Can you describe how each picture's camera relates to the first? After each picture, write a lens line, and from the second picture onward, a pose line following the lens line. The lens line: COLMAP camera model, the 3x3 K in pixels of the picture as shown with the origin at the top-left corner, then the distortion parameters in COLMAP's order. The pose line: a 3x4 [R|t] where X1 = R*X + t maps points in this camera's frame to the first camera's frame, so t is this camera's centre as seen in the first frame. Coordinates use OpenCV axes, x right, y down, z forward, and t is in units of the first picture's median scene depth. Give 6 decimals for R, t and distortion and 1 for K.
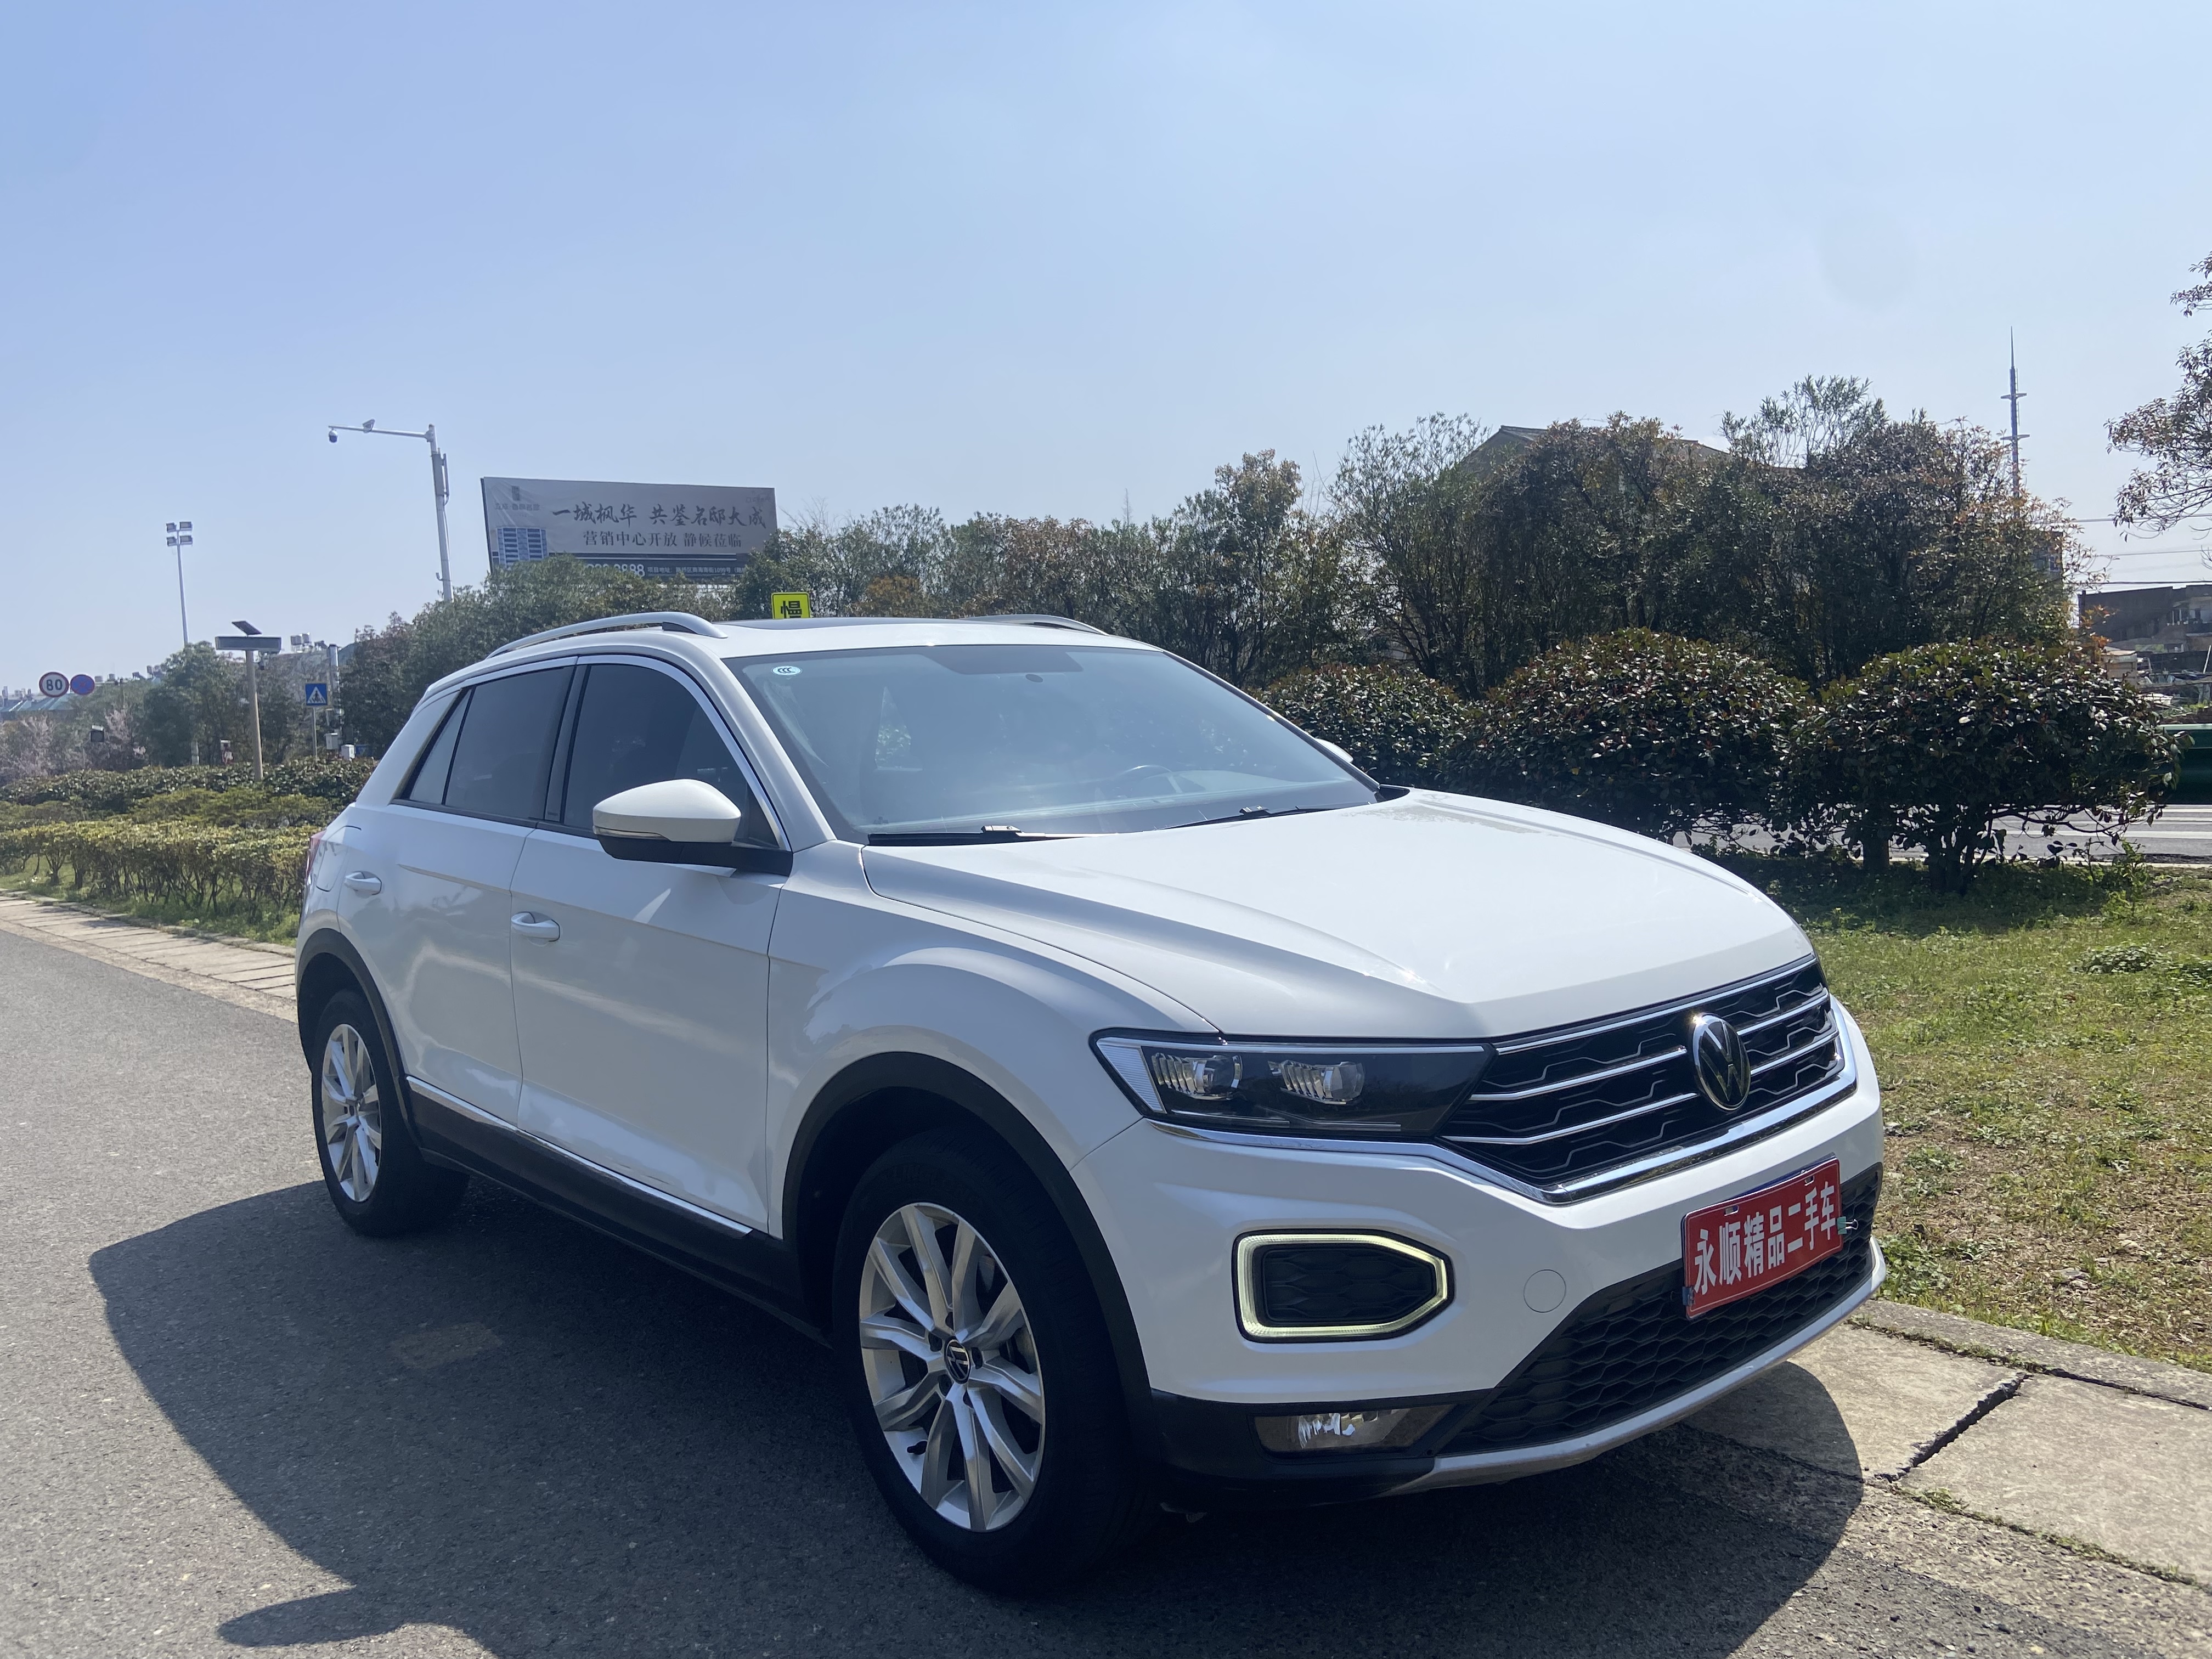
lens RADIAL K [[1688.3, 0, 1118.8], [0, 1688.3, 829.0], [0, 0, 1]] dist [0.119561, -0.158293]
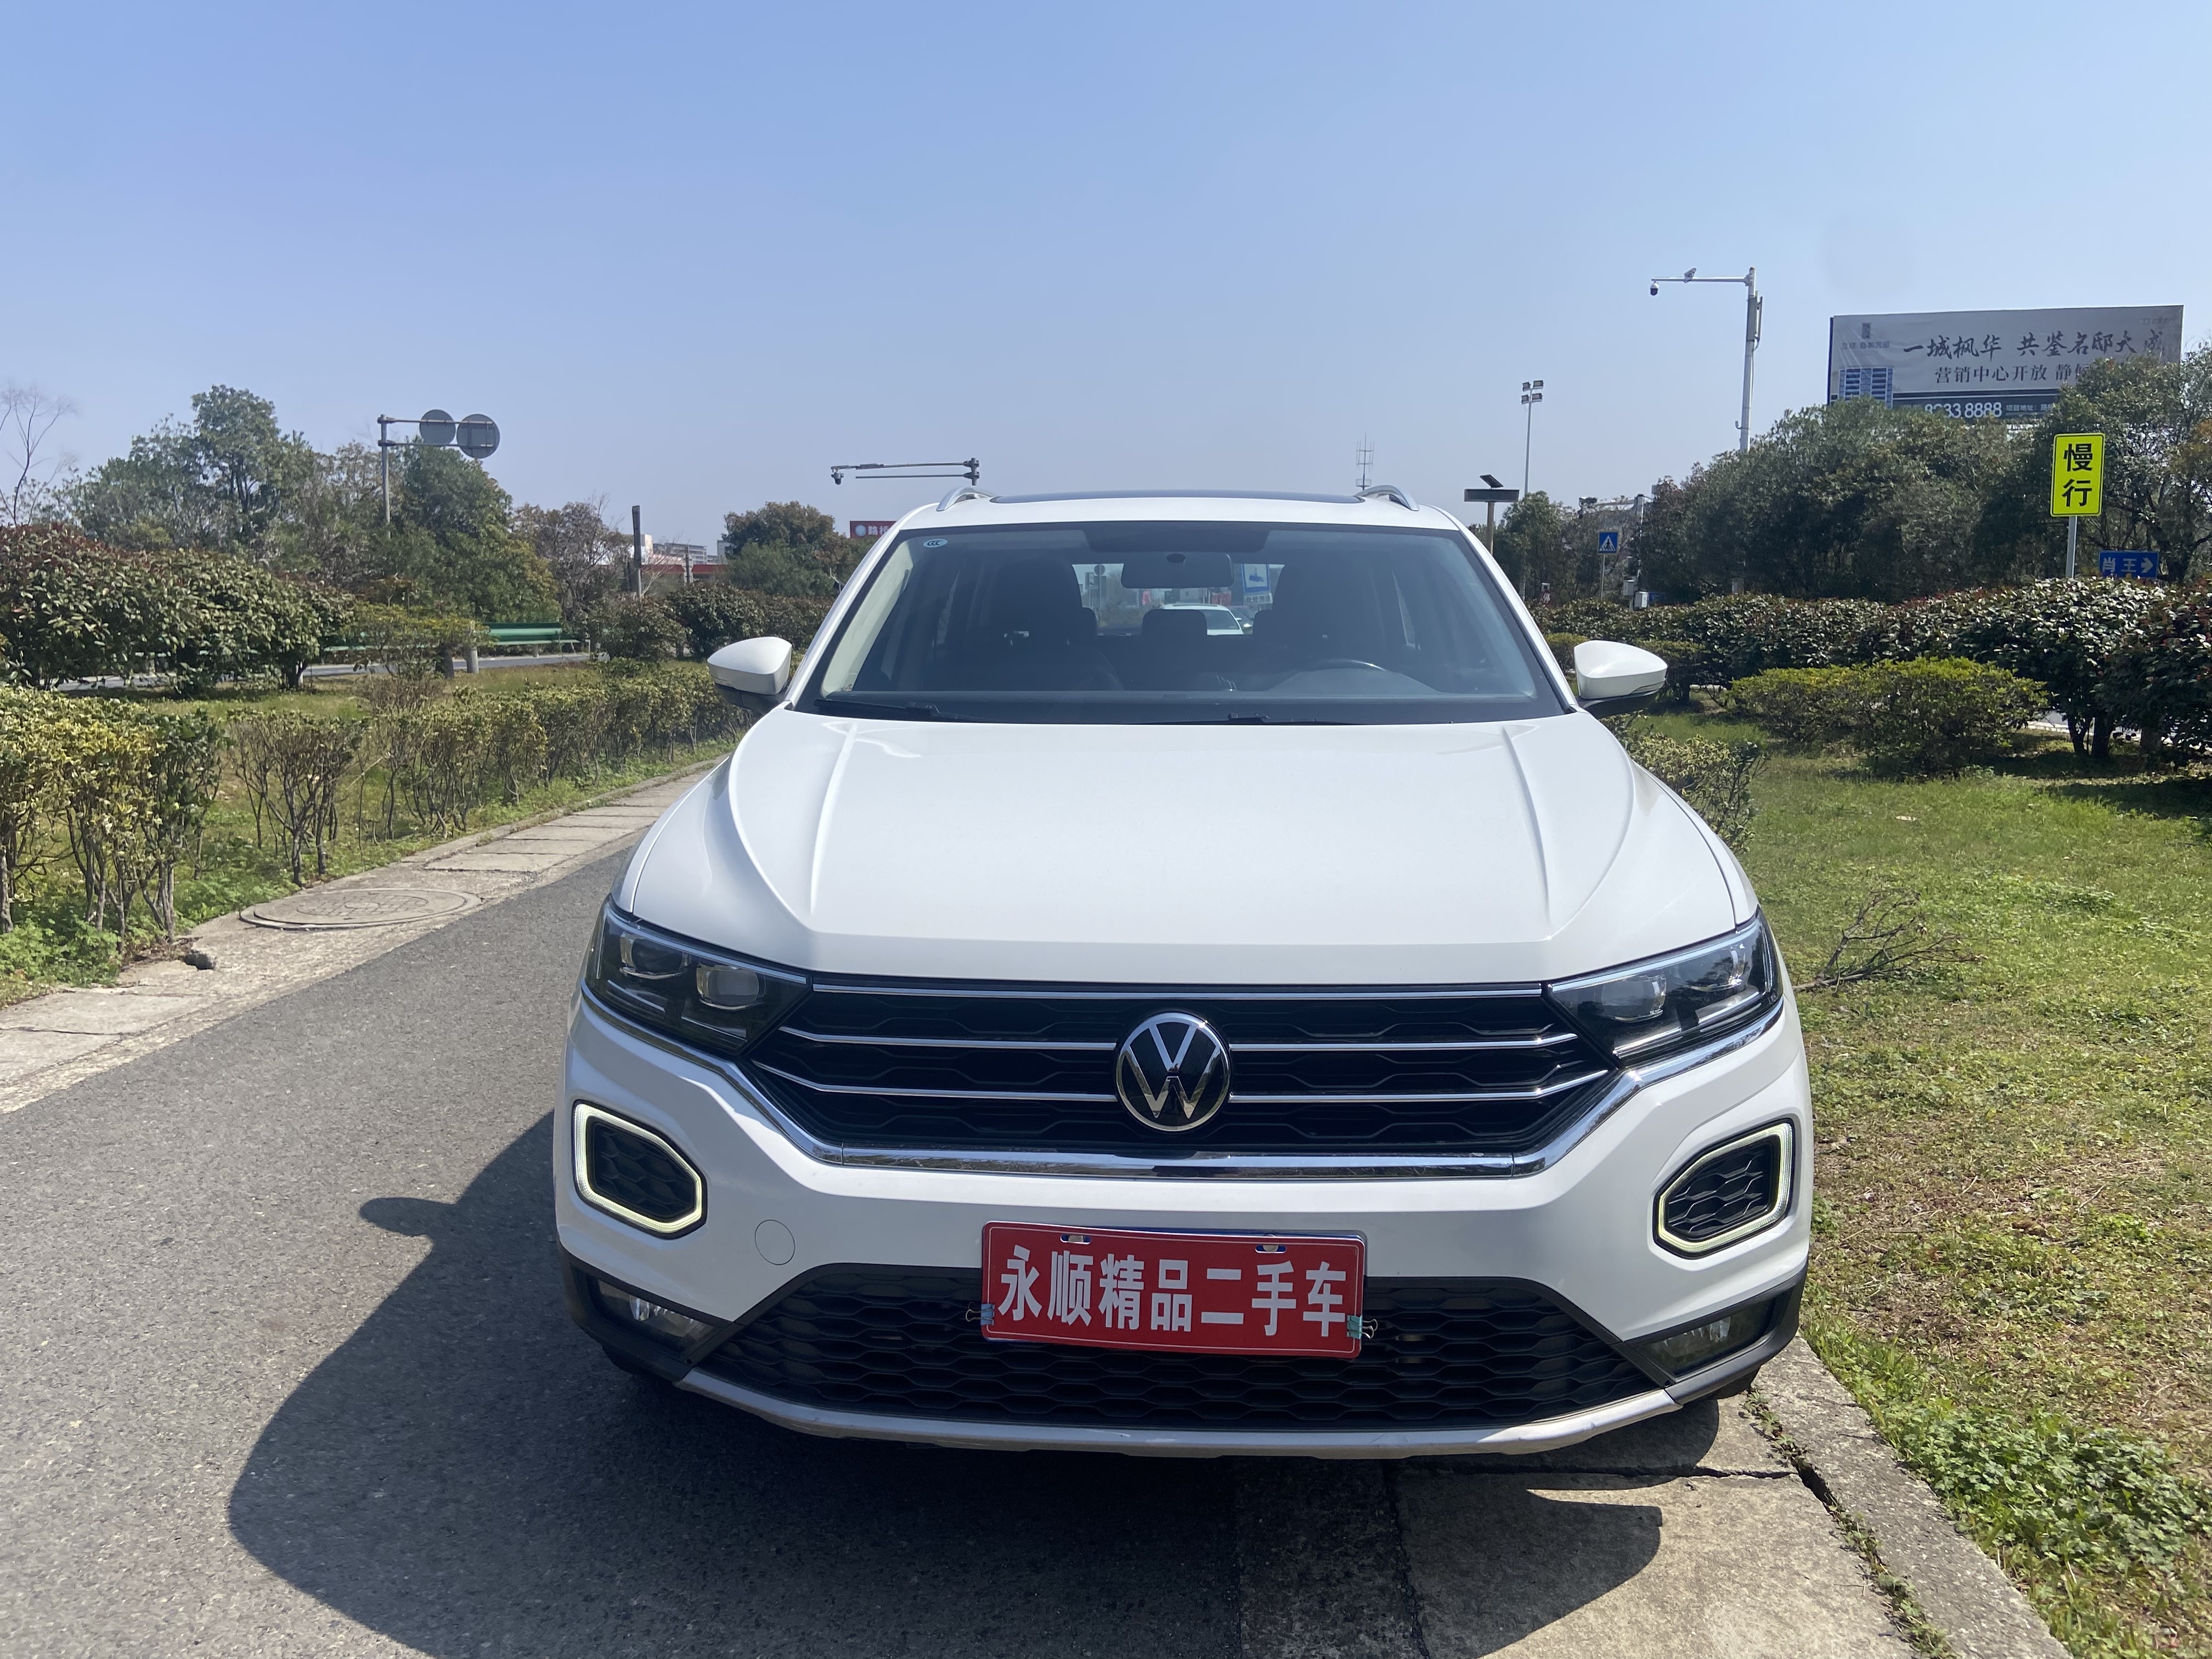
lens RADIAL K [[1688.3, 0, 1118.8], [0, 1688.3, 829.0], [0, 0, 1]] dist [0.119561, -0.158293]
pose [[0.710680, 0.145254, -0.688357, 0.686325], [-0.084840, 0.989007, 0.121106, -0.057427], [0.698381, -0.027667, 0.715191, 0.324028]]
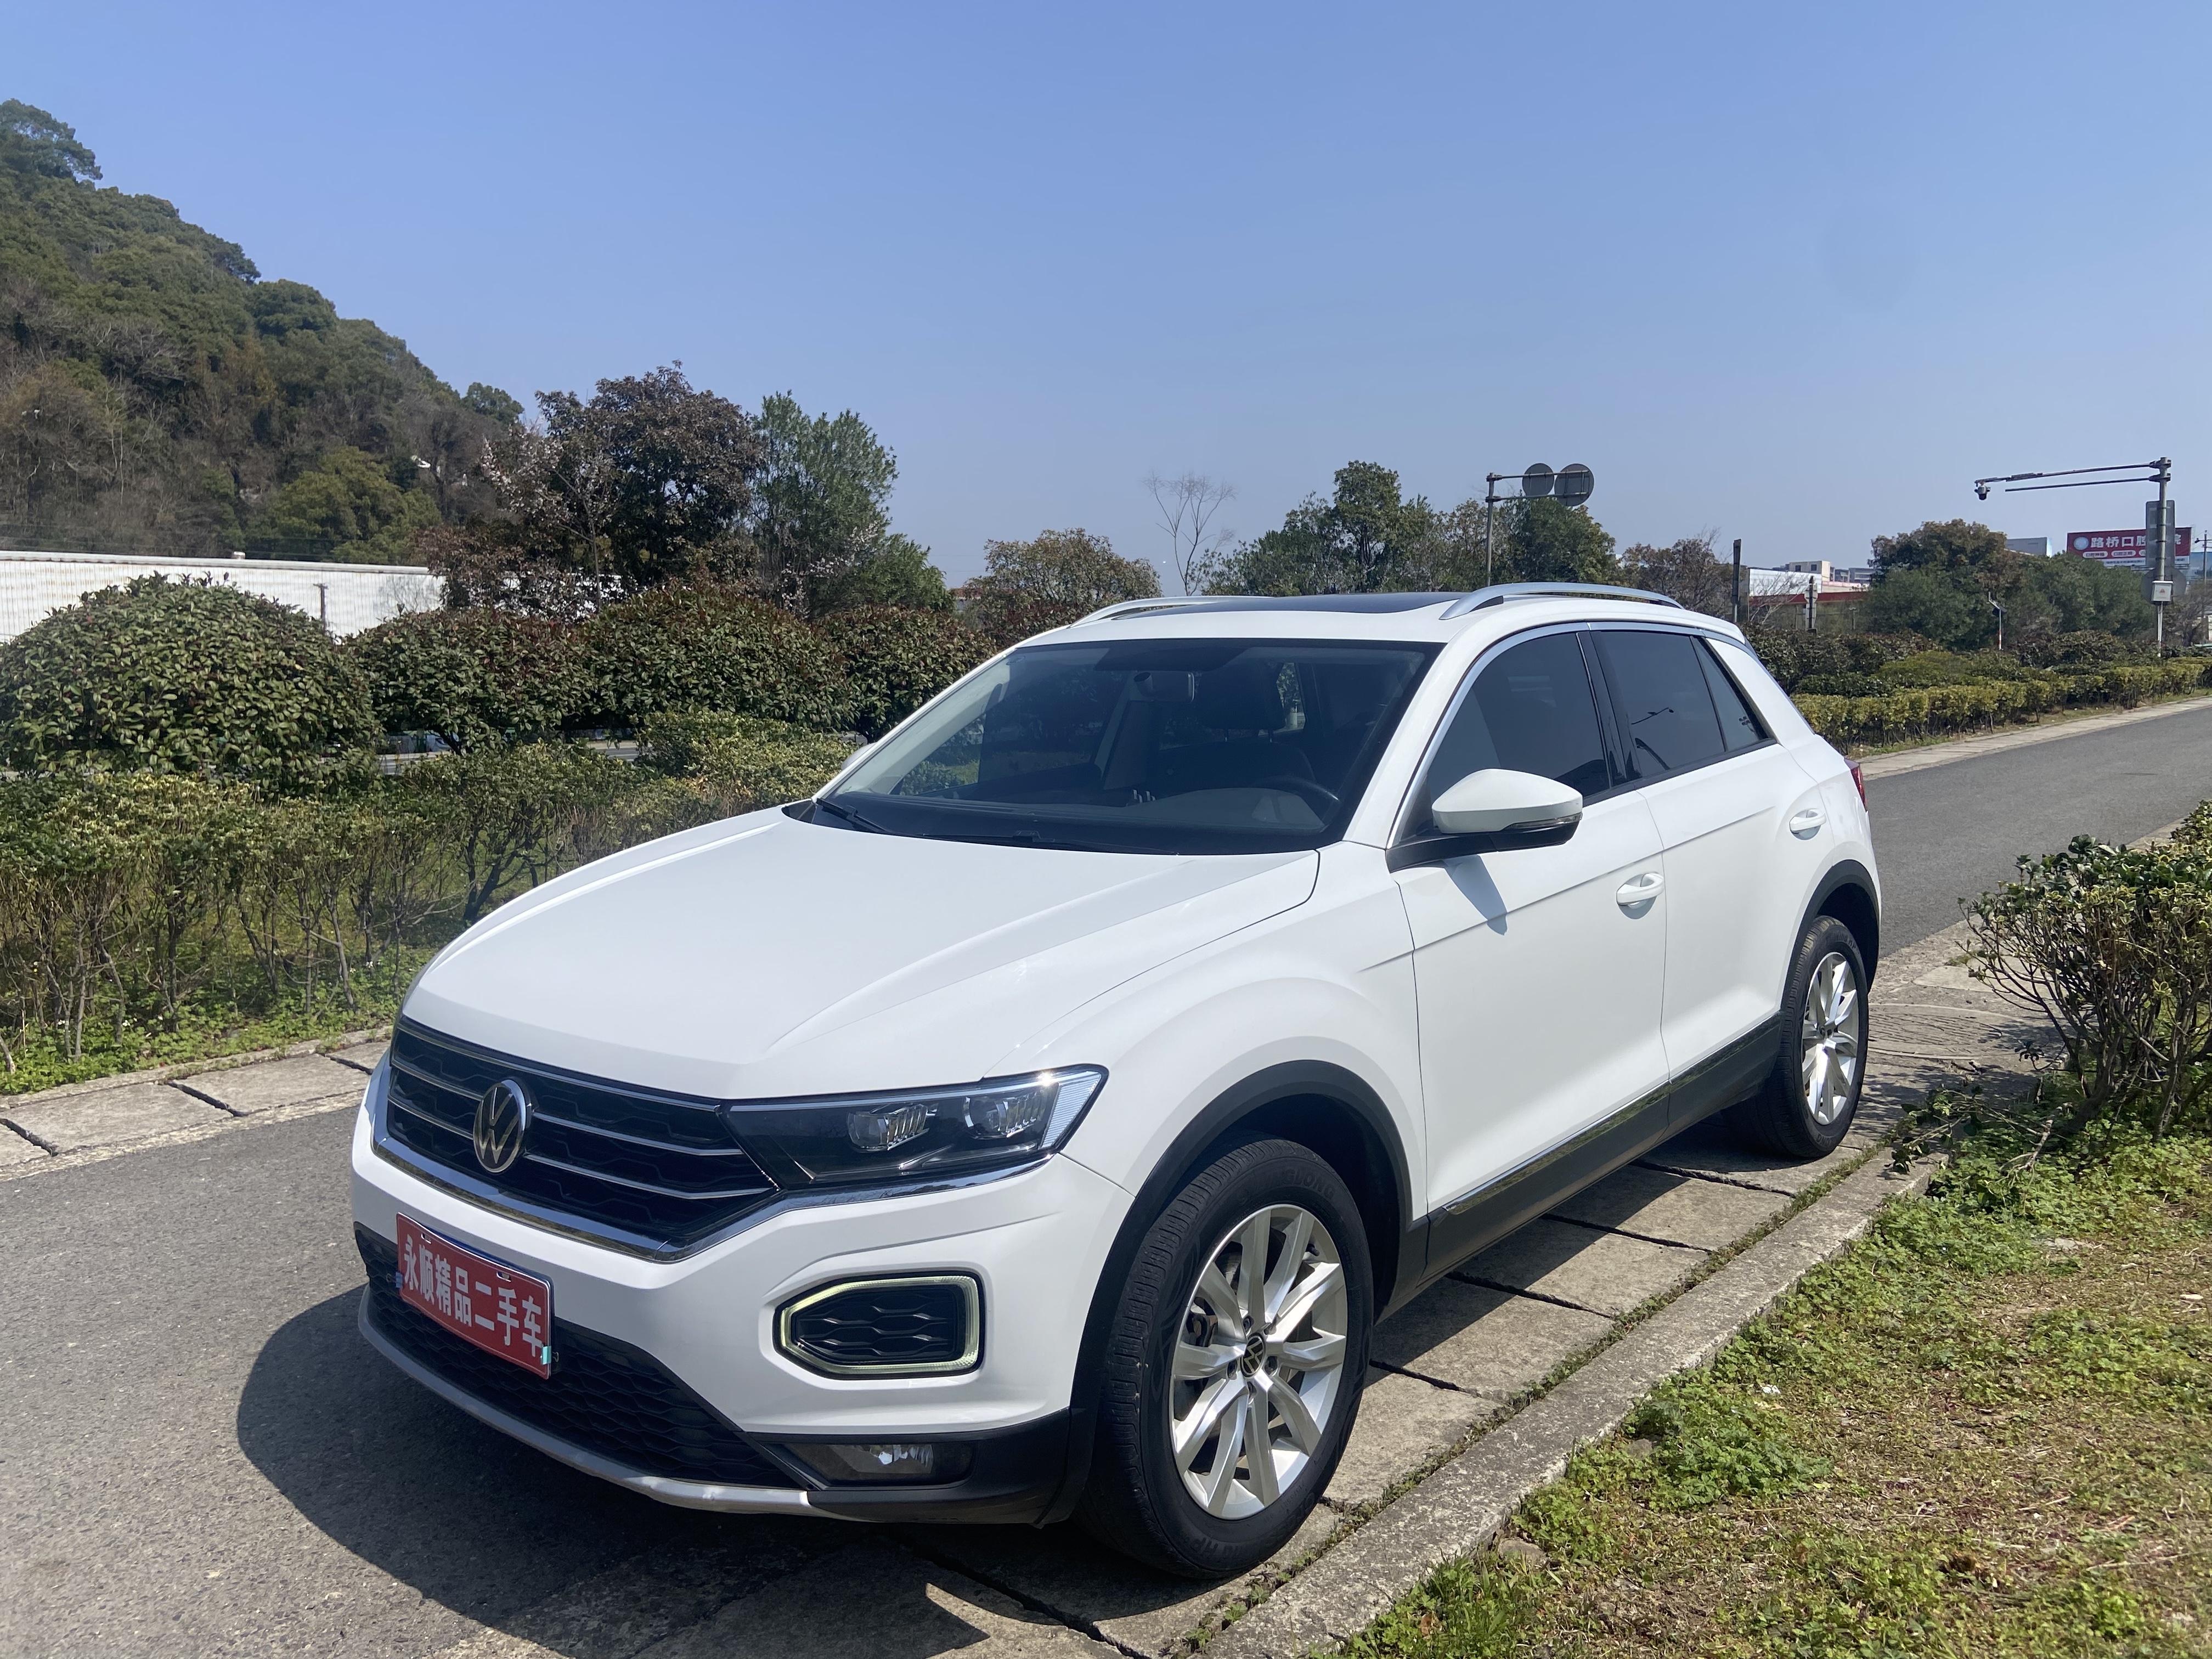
lens RADIAL K [[1693.6, 0, 1076.3], [0, 1693.6, 820.9], [0, 0, 1]] dist [0.077508, -0.073182]
pose [[0.099189, 0.154702, -0.982969, 1.099446], [-0.055245, 0.987173, 0.149789, -0.179740], [0.993534, 0.039447, 0.106463, 0.972731]]
